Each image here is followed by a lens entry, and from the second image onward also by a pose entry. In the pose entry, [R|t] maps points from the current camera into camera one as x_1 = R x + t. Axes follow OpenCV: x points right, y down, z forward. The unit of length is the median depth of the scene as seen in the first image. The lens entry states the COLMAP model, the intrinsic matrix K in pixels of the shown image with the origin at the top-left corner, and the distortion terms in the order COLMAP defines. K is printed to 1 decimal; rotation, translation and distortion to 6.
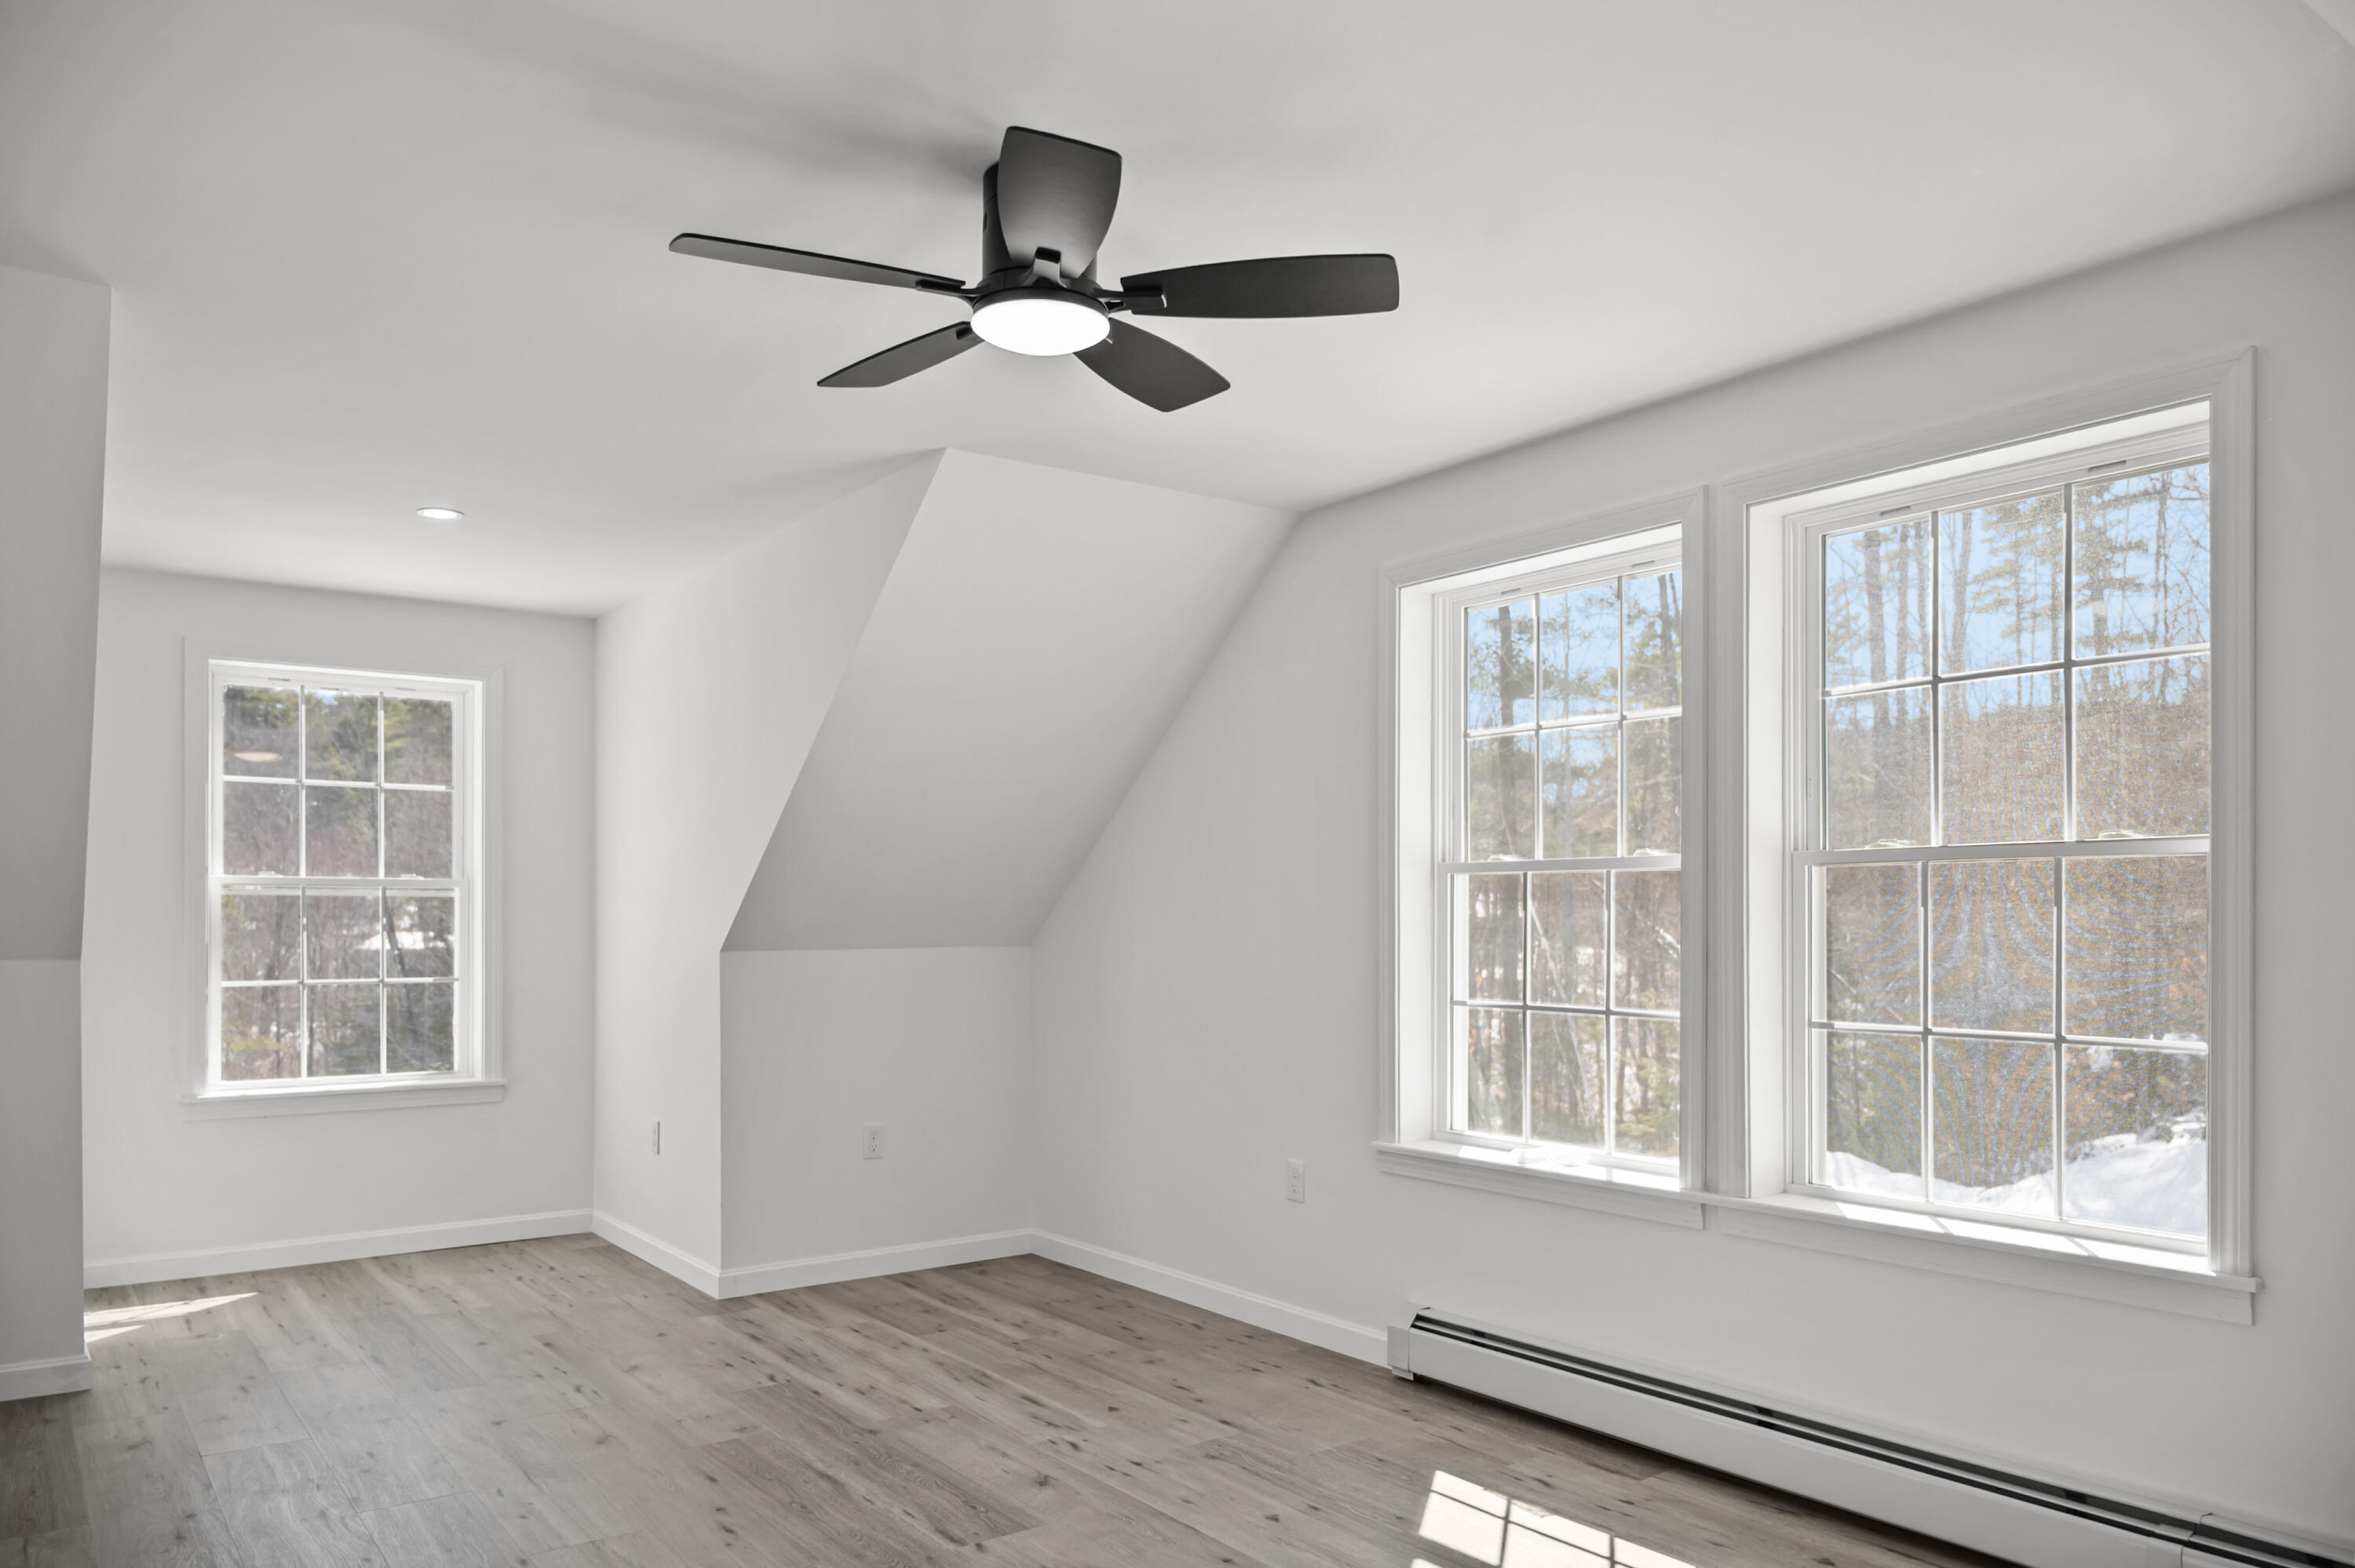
lens RADIAL K [[1566.0, 0, 1187.3], [0, 1566.0, 806.8], [0, 0, 1]] dist [-0.006186, 0.000438]
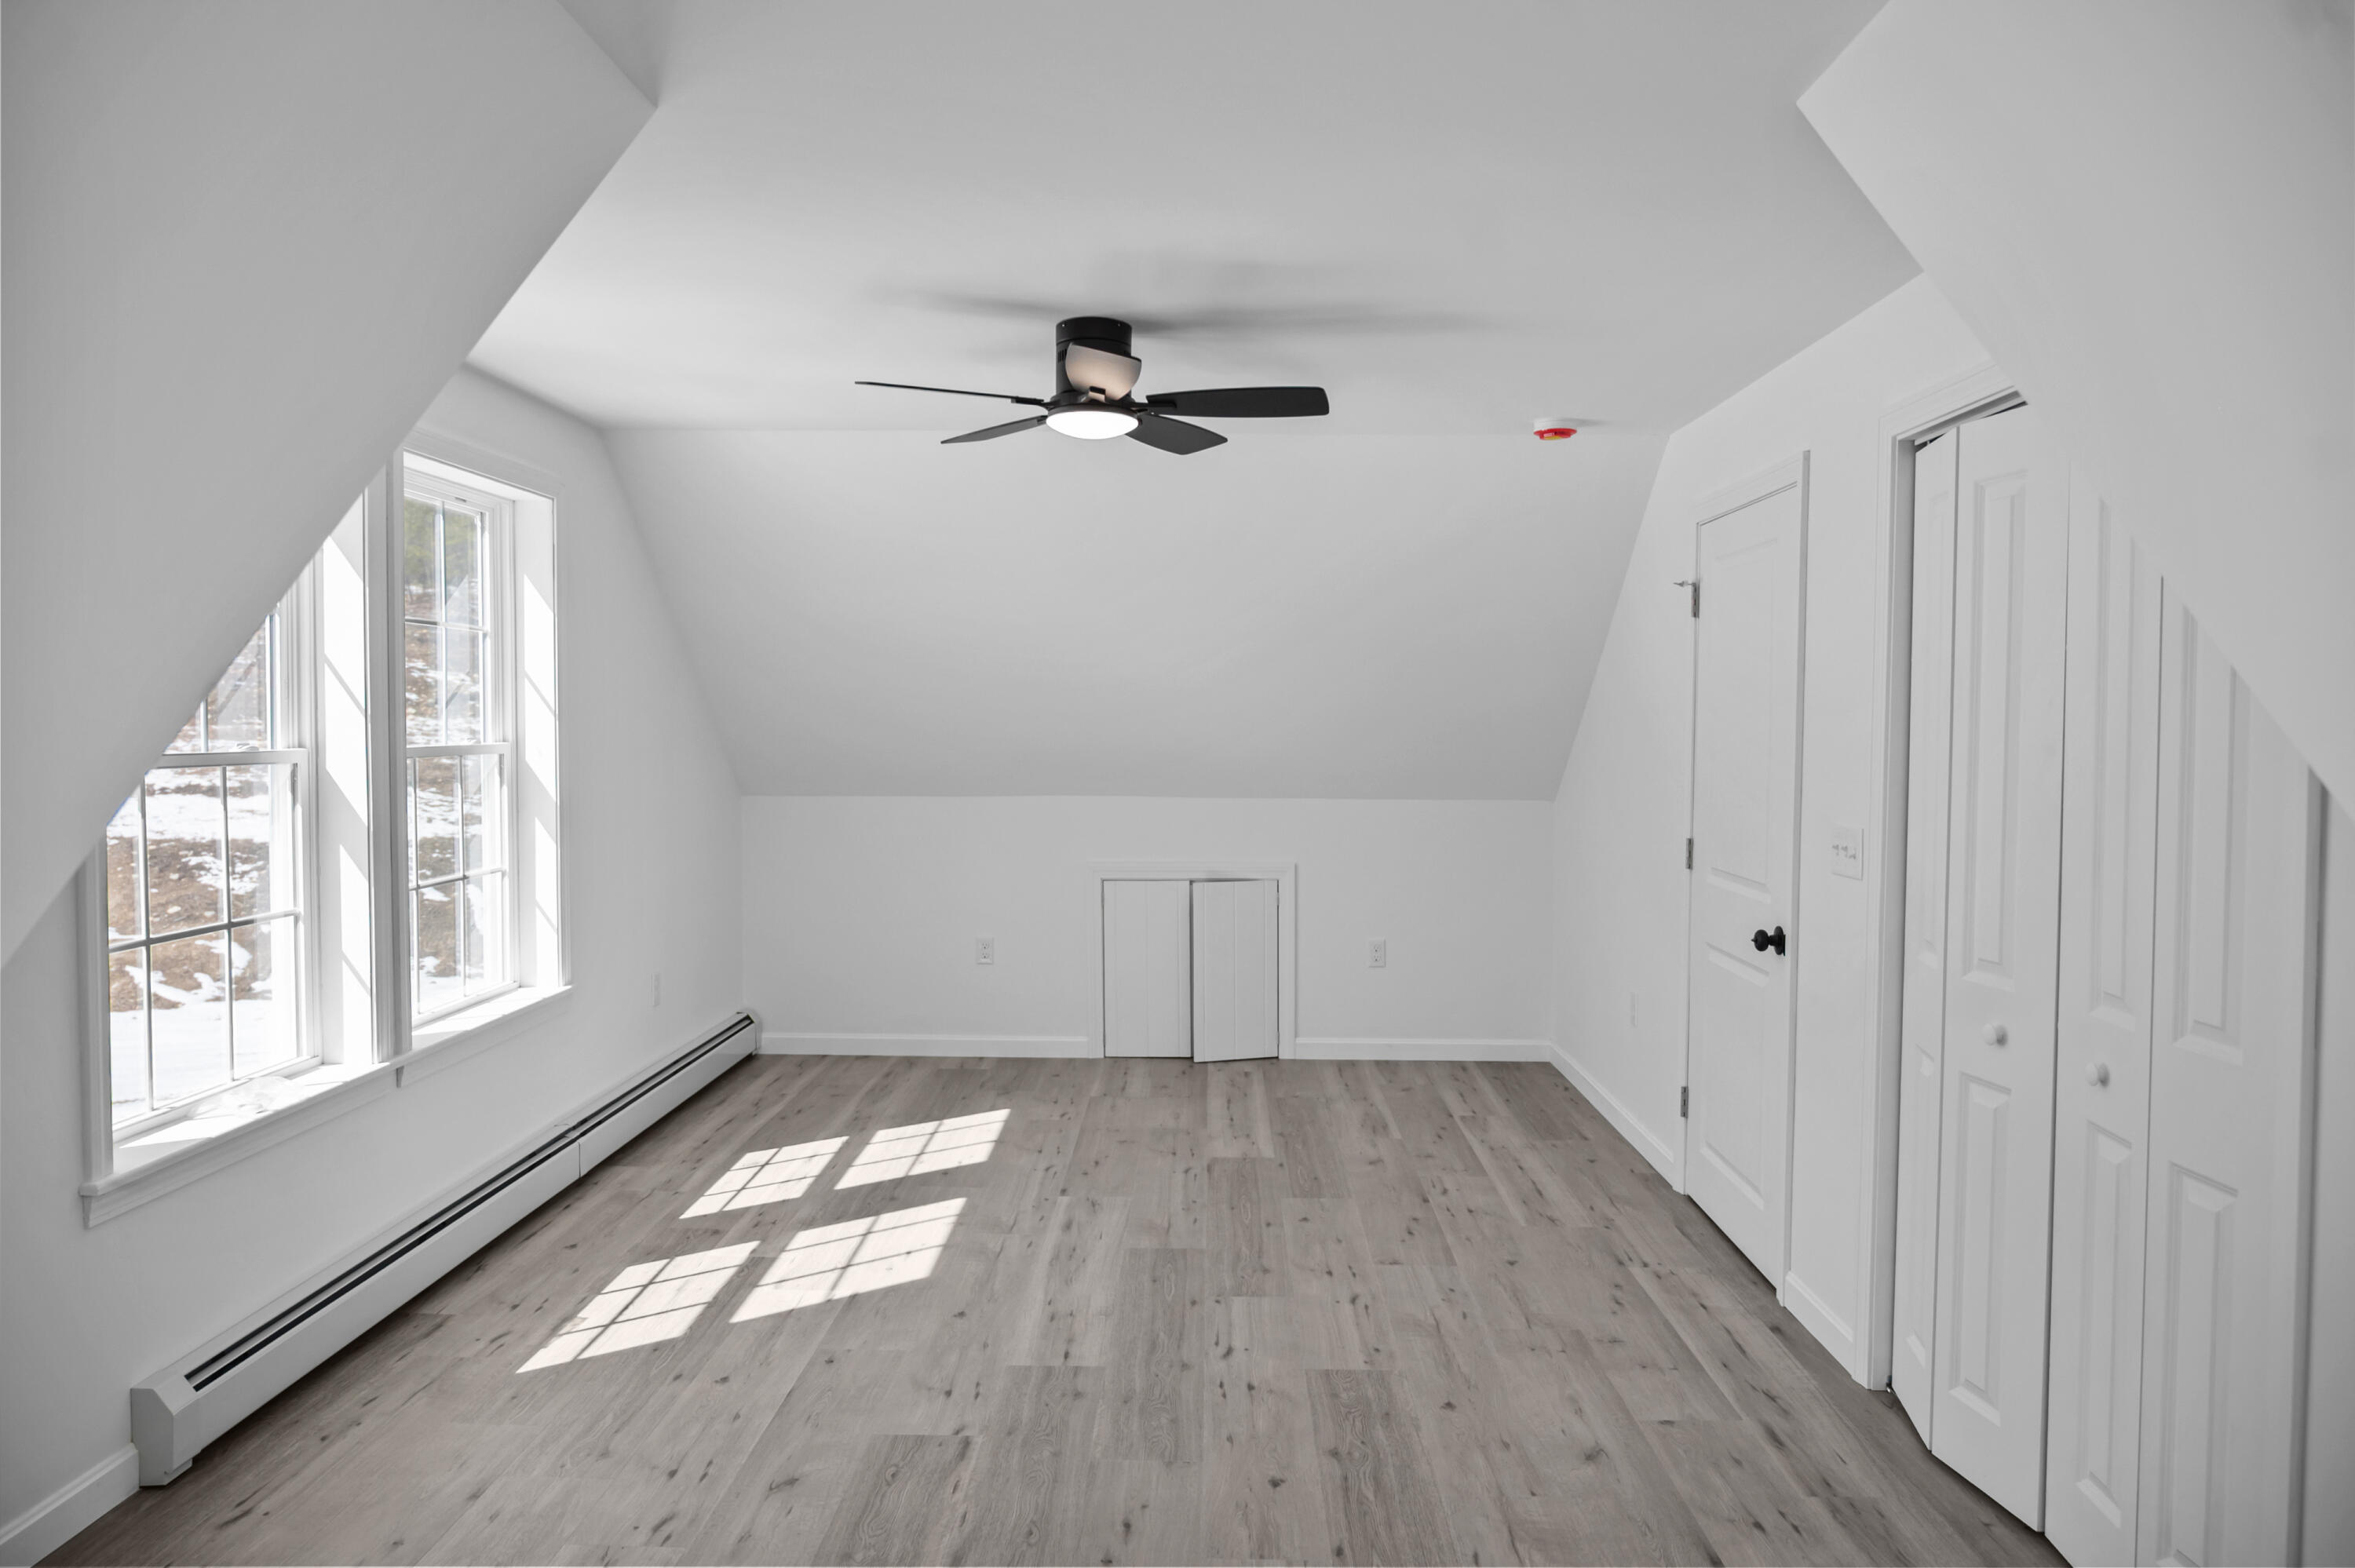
lens RADIAL K [[1566.0, 0, 1187.3], [0, 1566.0, 806.8], [0, 0, 1]] dist [-0.006186, 0.000438]
pose [[-0.789972, -0.035041, 0.612141, -0.796641], [-0.050174, 0.998712, -0.007580, 0.053582], [-0.611087, -0.036701, -0.790712, 1.588309]]
